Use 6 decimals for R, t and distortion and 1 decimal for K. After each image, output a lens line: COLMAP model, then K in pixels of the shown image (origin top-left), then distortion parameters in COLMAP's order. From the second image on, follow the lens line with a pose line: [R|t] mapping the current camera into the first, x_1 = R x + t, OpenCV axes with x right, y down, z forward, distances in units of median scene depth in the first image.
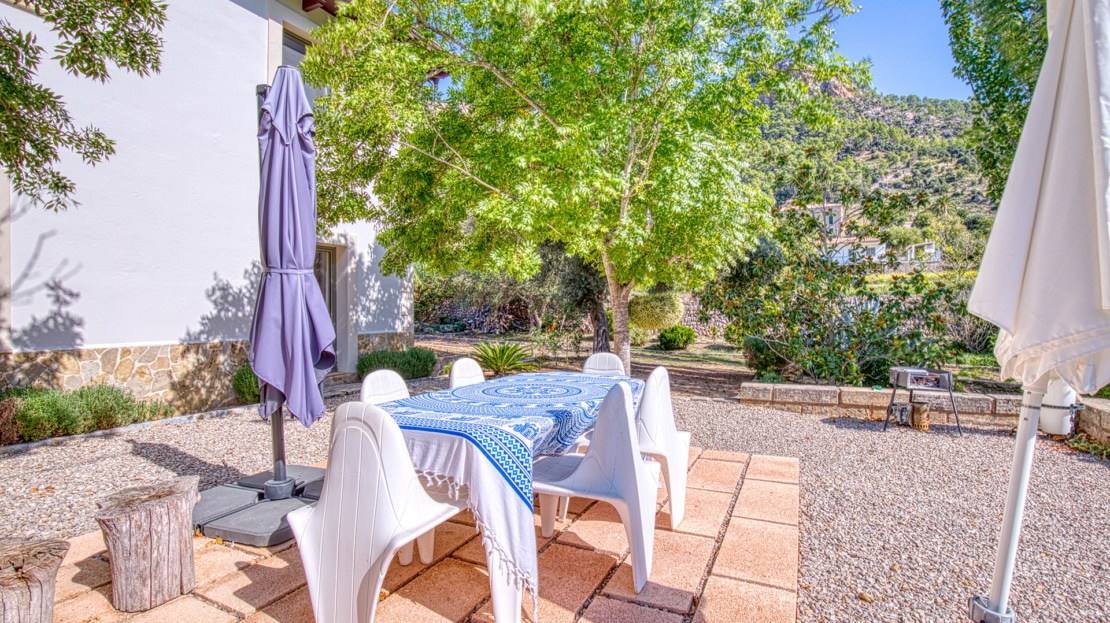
lens RADIAL K [[507.9, 0, 563.3], [0, 507.9, 315.8], [0, 0, 1]] dist [-0.040646, 0.008683]
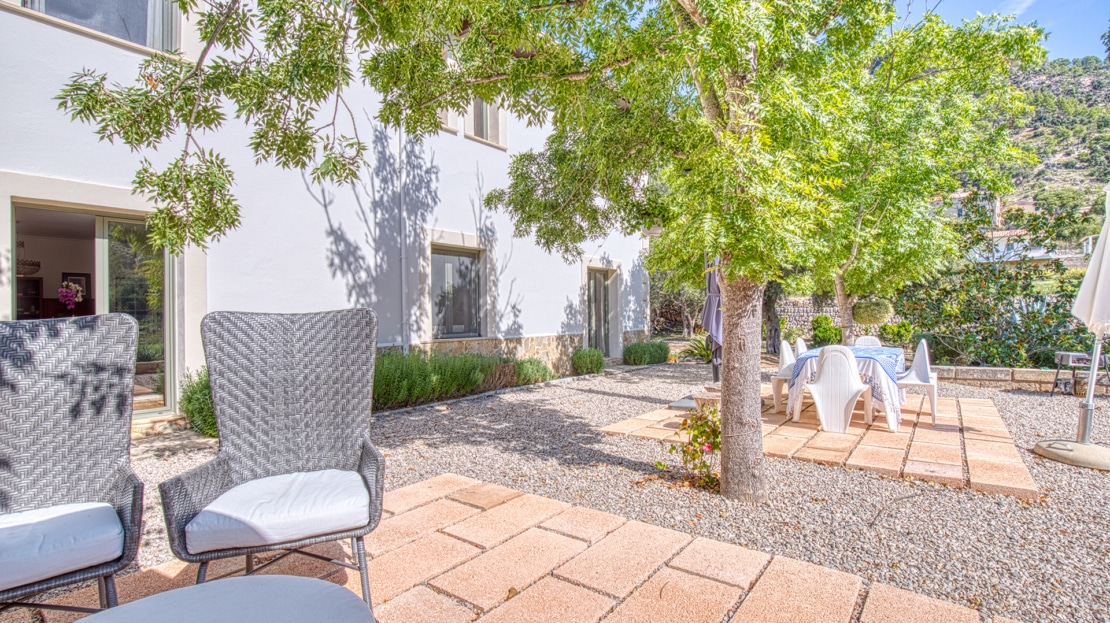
lens RADIAL K [[507.9, 0, 563.3], [0, 507.9, 315.8], [0, 0, 1]] dist [-0.040646, 0.008683]
pose [[0.977157, -0.008472, -0.212350, -0.222742], [0.006914, 0.999943, -0.008080, 0.003712], [0.212407, 0.006427, 0.977160, -0.357330]]
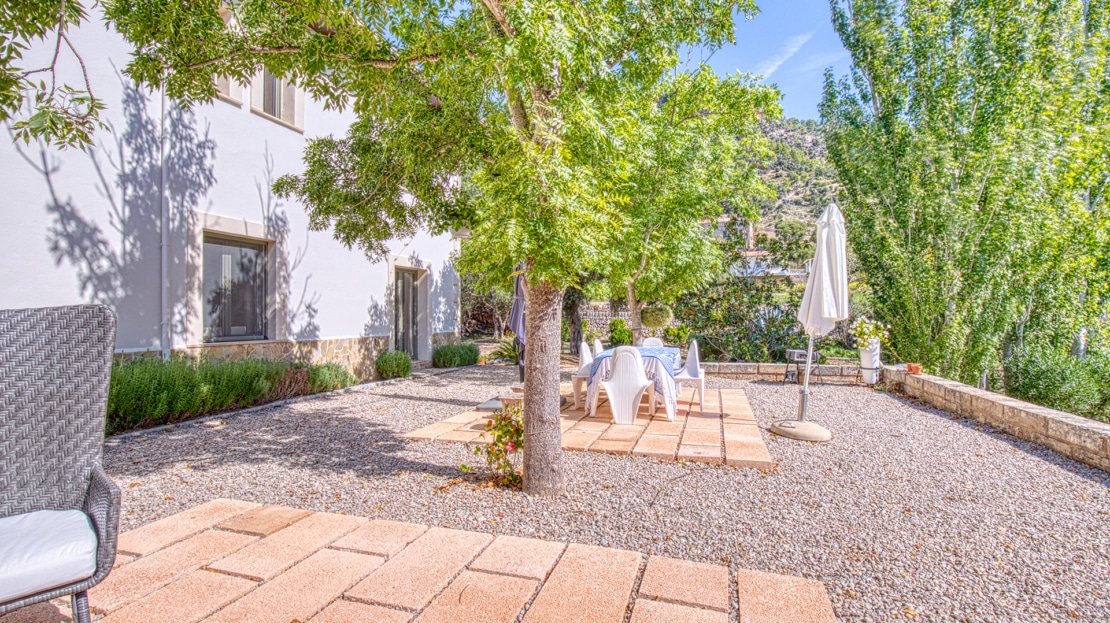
lens RADIAL K [[507.9, 0, 563.3], [0, 507.9, 315.8], [0, 0, 1]] dist [-0.040646, 0.008683]
pose [[0.988435, 0.002201, 0.151628, -0.218164], [-0.000573, 0.999942, -0.010779, 0.003570], [-0.151643, 0.010567, 0.988379, -0.356264]]
